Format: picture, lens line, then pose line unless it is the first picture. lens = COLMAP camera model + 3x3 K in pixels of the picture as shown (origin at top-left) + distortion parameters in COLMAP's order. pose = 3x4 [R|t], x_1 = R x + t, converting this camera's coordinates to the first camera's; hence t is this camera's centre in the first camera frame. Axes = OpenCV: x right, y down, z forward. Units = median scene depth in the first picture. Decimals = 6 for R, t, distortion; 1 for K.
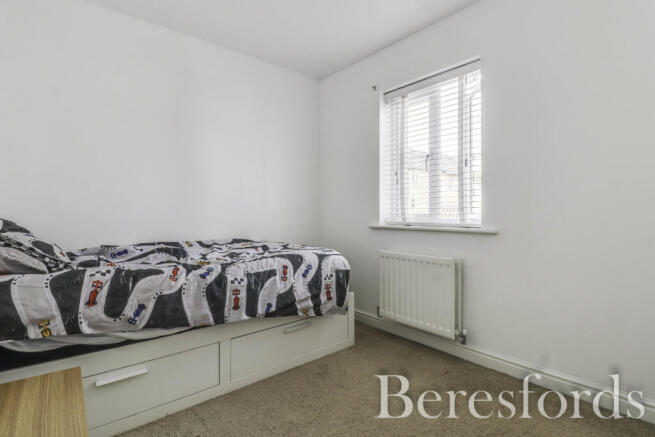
lens RADIAL K [[311.4, 0, 325.0], [0, 311.4, 211.1], [0, 0, 1]] dist [-0.000123, -0.000493]
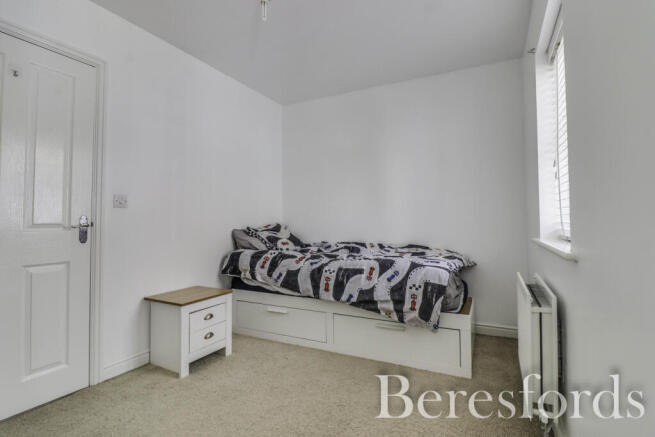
lens RADIAL K [[311.4, 0, 325.0], [0, 311.4, 211.1], [0, 0, 1]] dist [-0.000123, -0.000493]
pose [[0.409343, -0.032277, -0.911809, 0.898968], [0.011158, 0.999476, -0.030371, -0.001463], [0.912312, 0.002258, 0.409489, 0.379258]]
